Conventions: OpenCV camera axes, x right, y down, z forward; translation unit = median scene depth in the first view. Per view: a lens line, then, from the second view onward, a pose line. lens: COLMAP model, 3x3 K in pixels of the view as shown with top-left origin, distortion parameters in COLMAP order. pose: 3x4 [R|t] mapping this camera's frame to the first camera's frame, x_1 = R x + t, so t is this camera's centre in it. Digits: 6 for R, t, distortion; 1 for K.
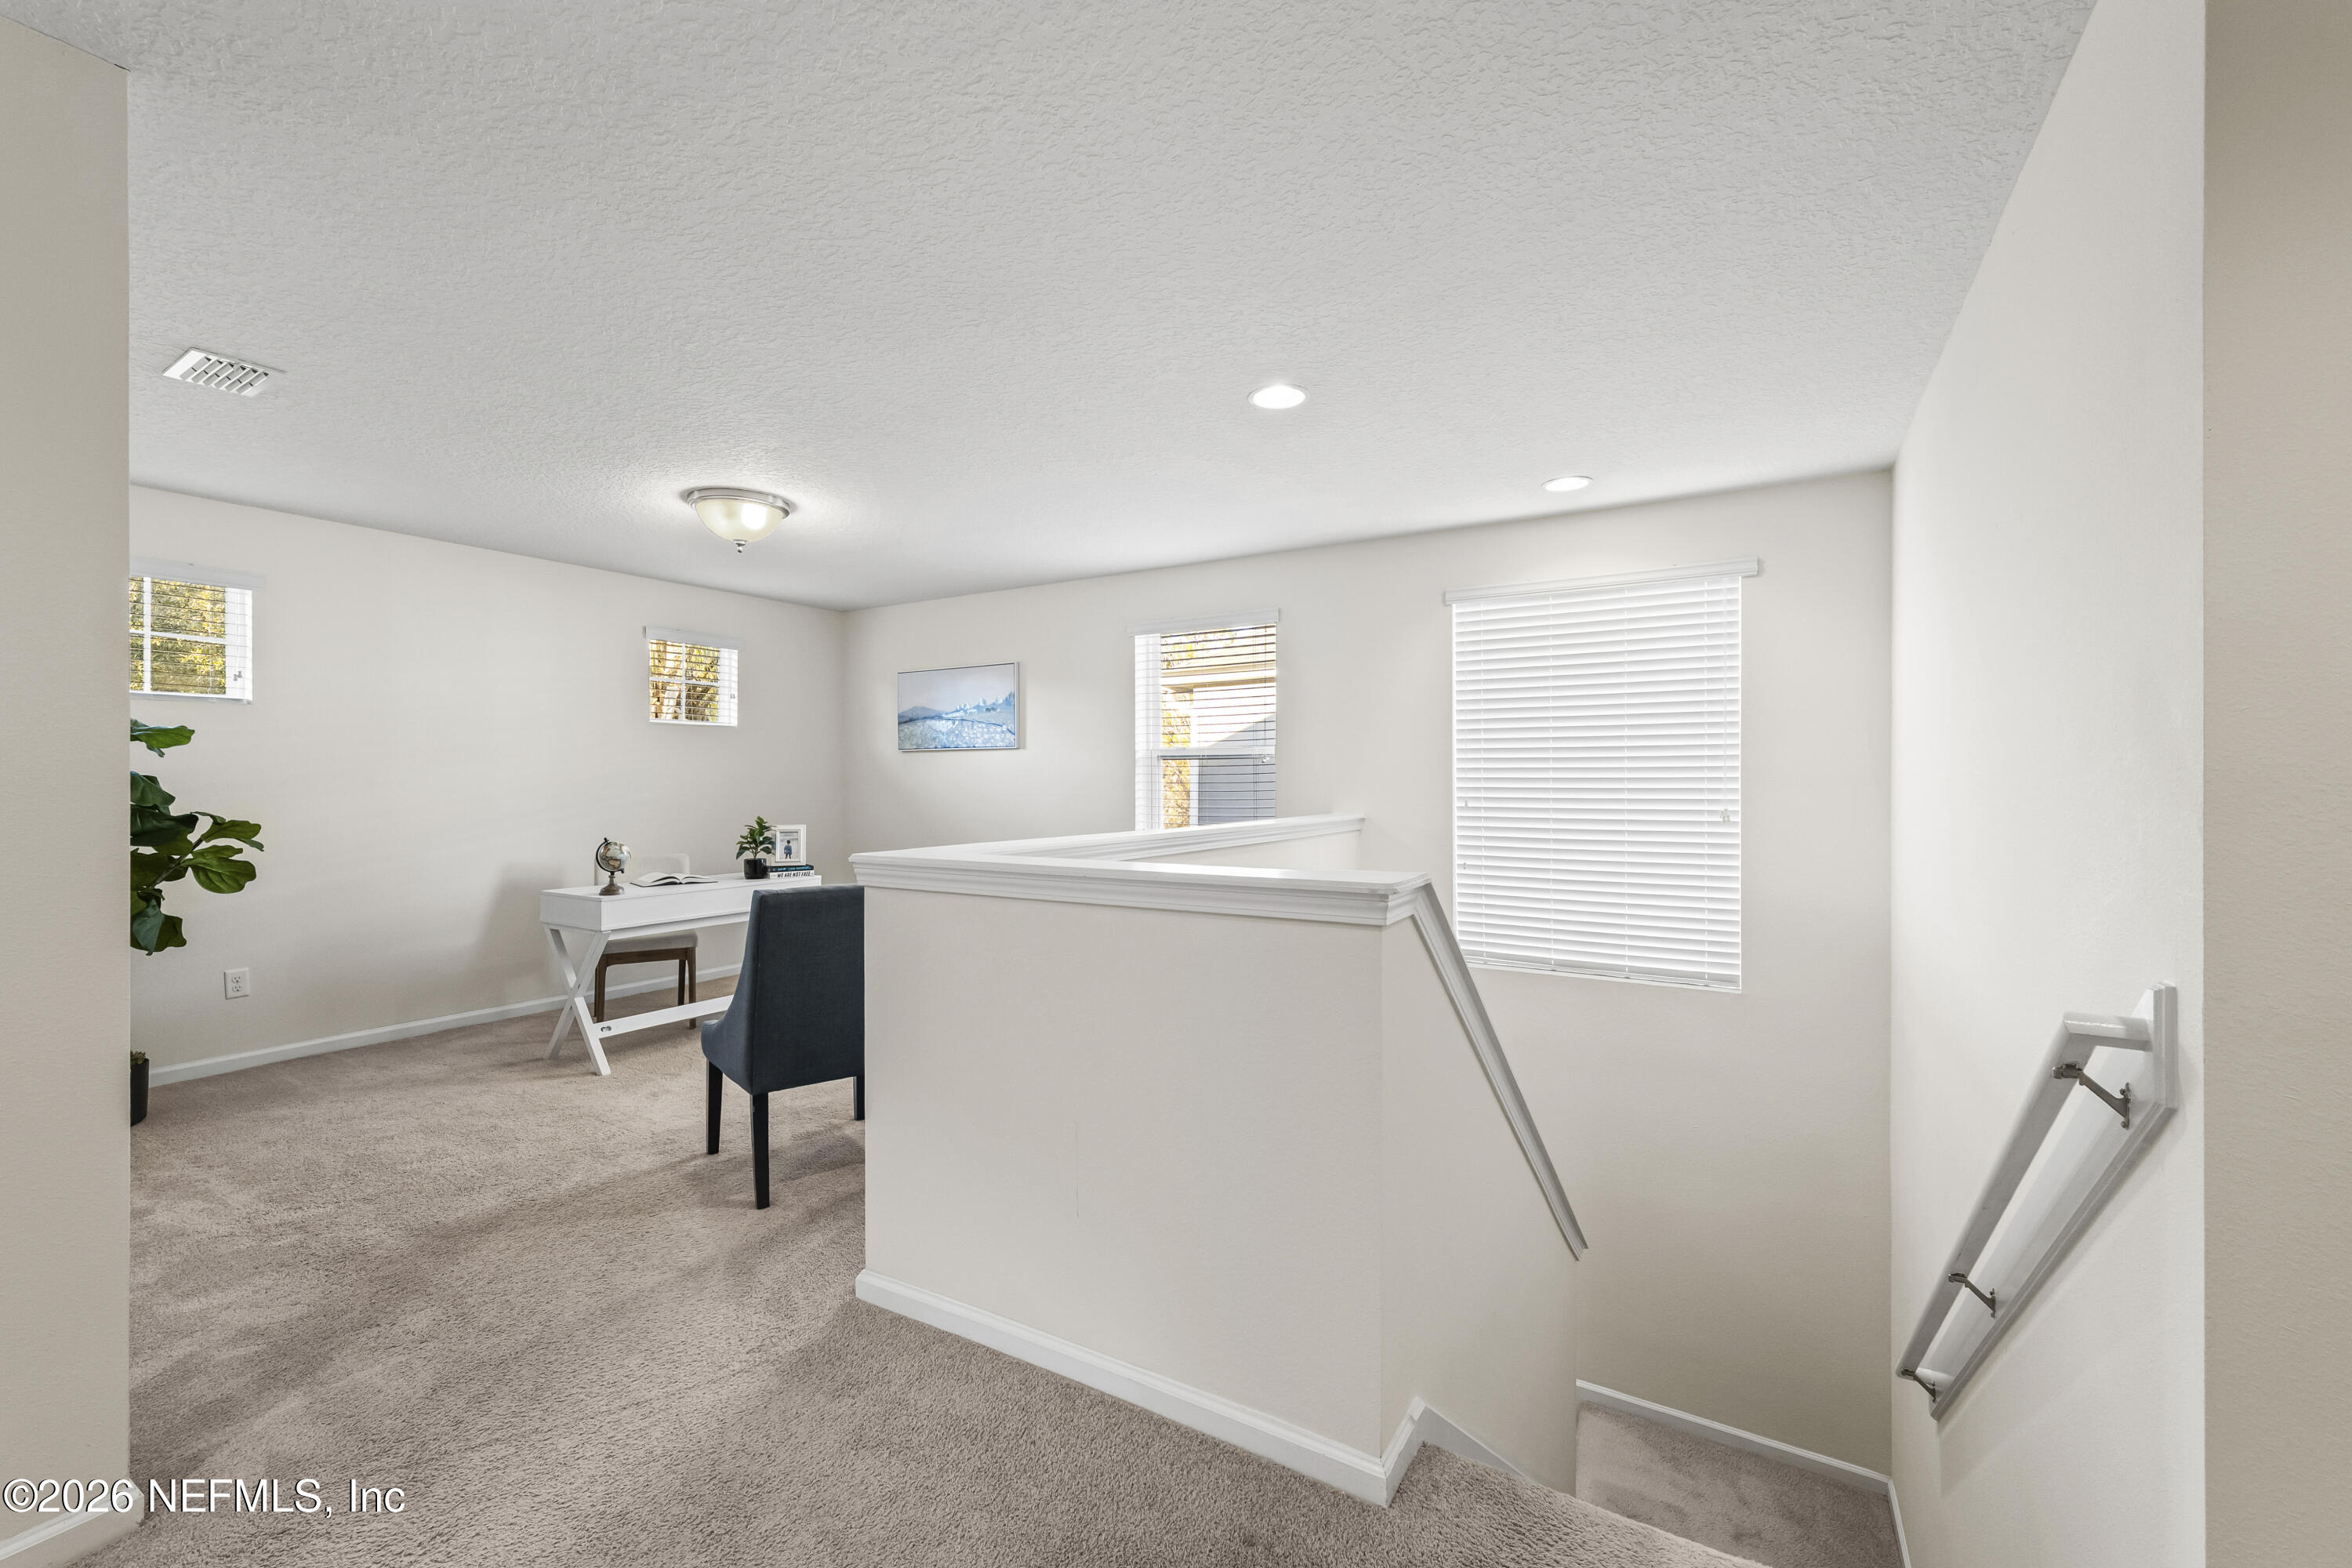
lens RADIAL K [[960.9, 0, 1164.0], [0, 960.9, 760.6], [0, 0, 1]] dist [0.001079, -0.000046]
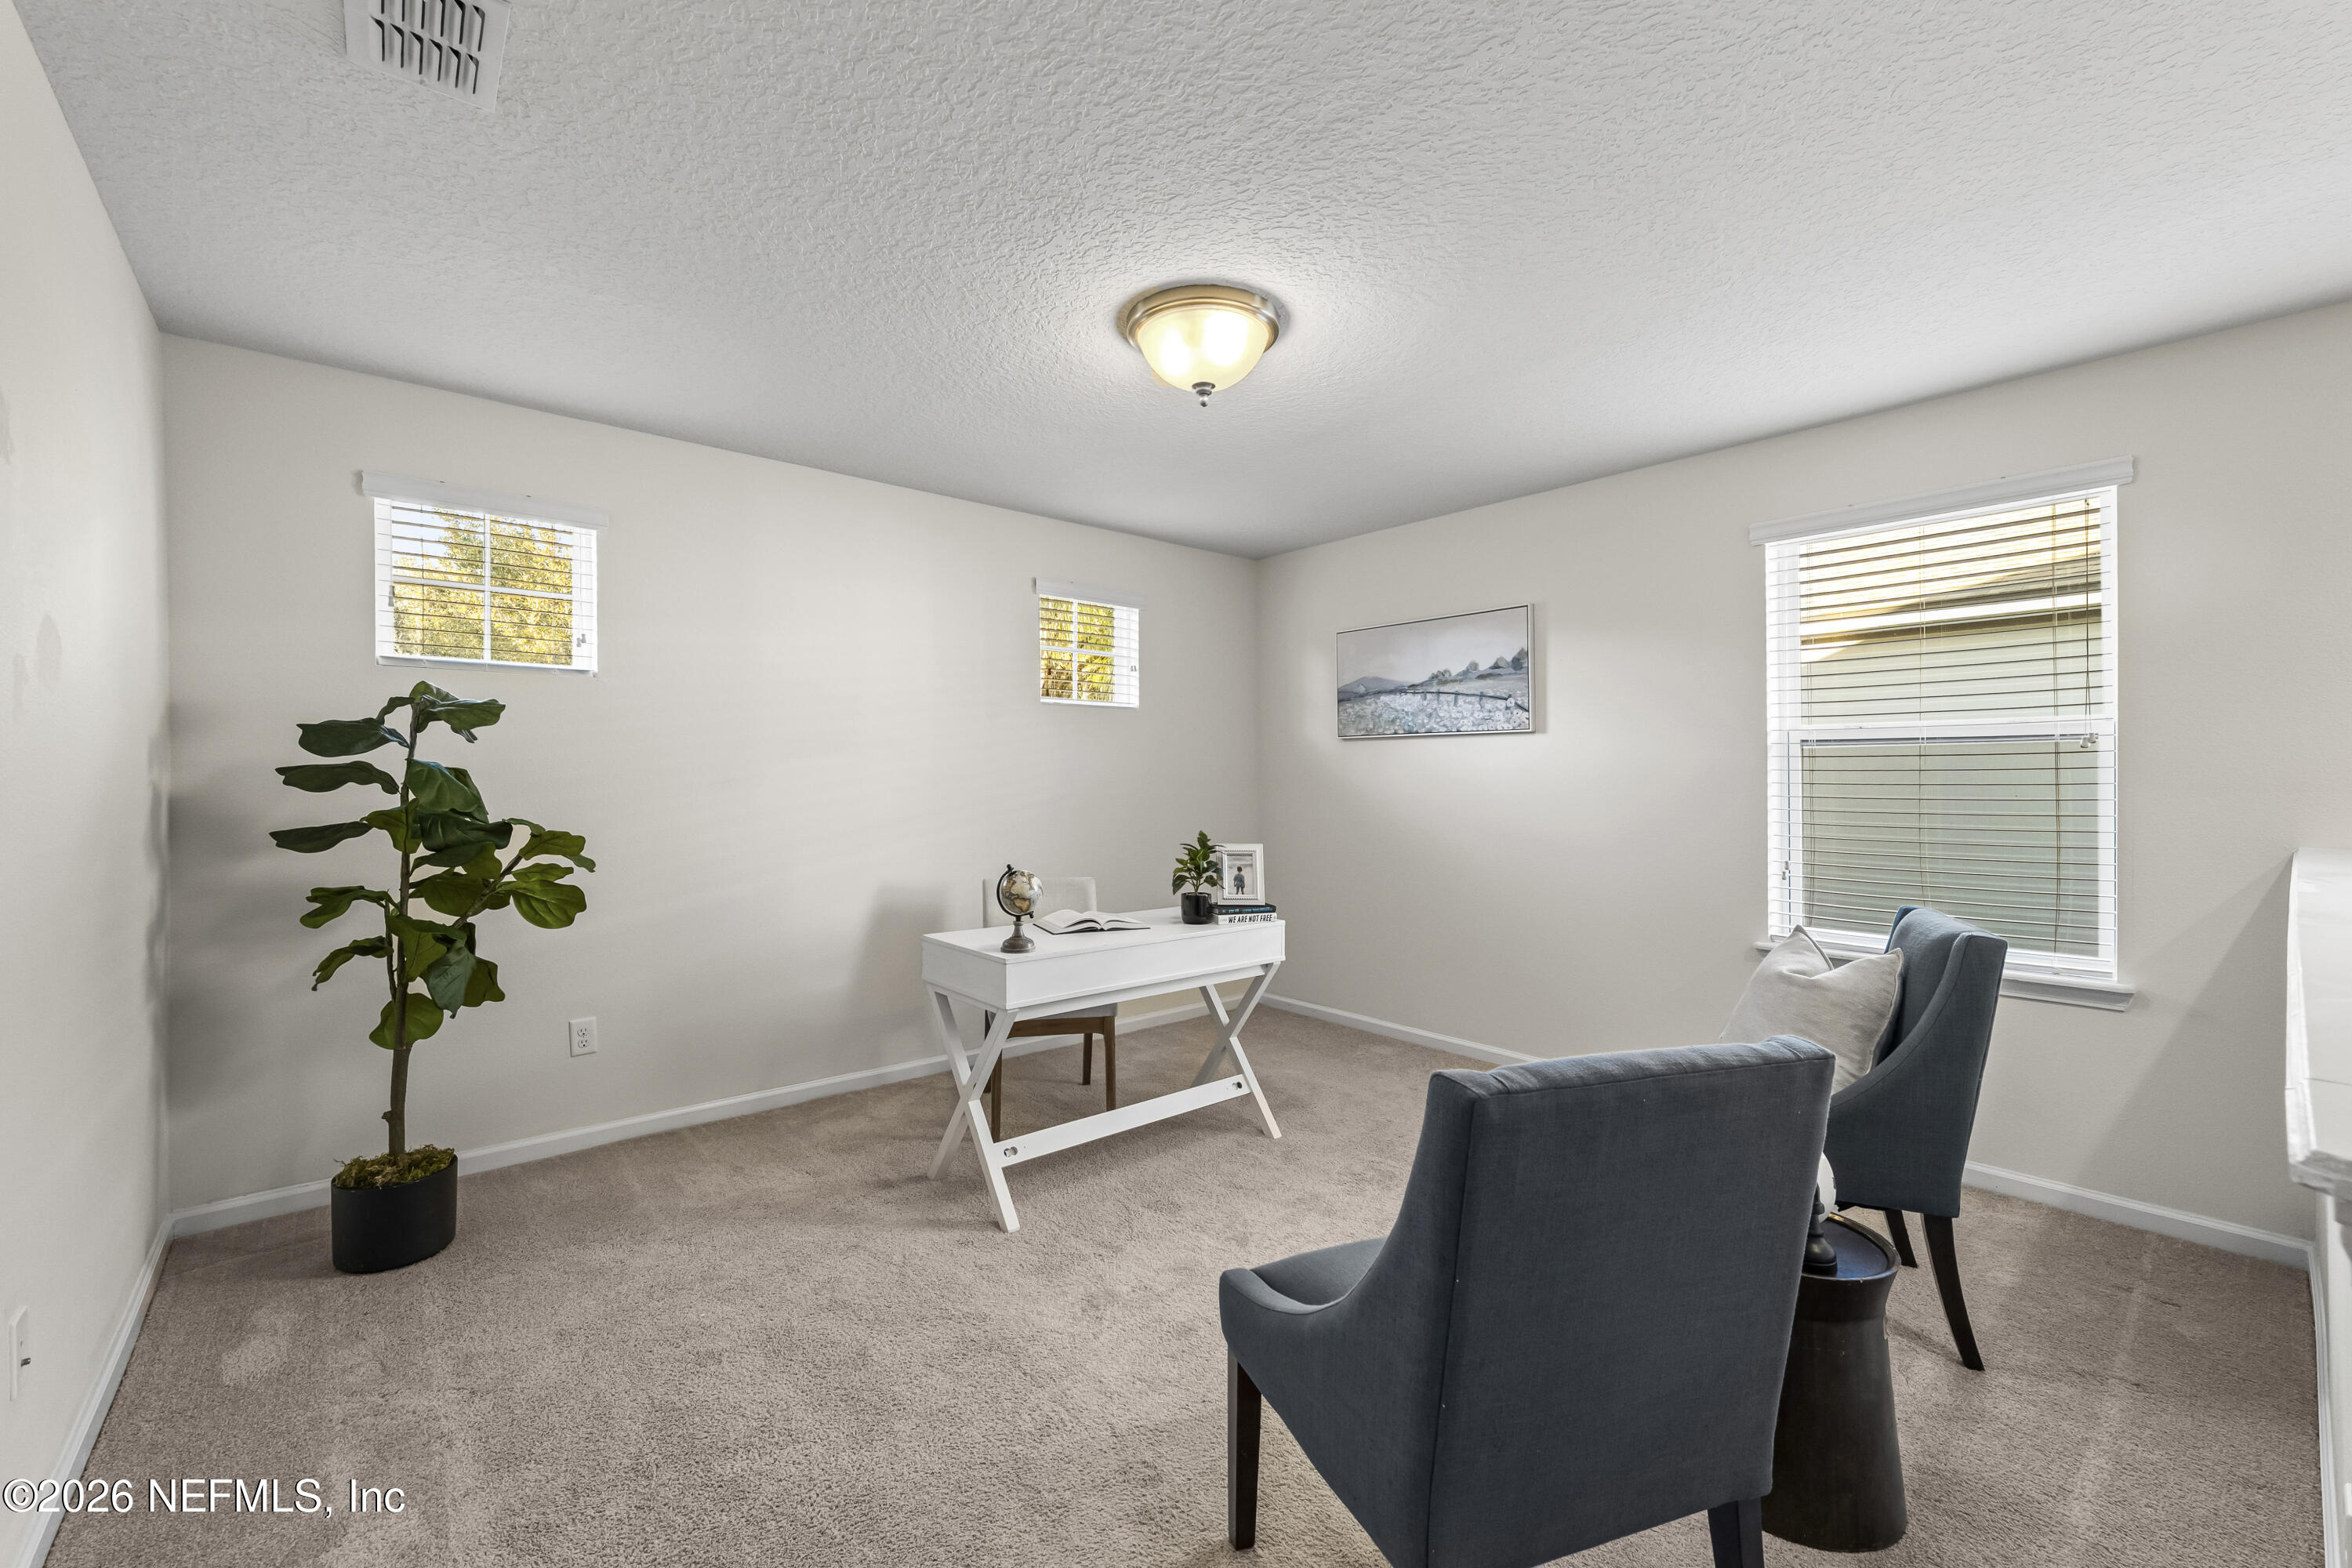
lens RADIAL K [[956.6, 0, 1165.9], [0, 956.6, 770.2], [0, 0, 1]] dist [0.000411, 0.000056]
pose [[0.950804, 0.001592, -0.309790, -0.275477], [0.002299, 0.999923, 0.012197, 0.008088], [0.309786, -0.012309, 0.950727, 0.410681]]
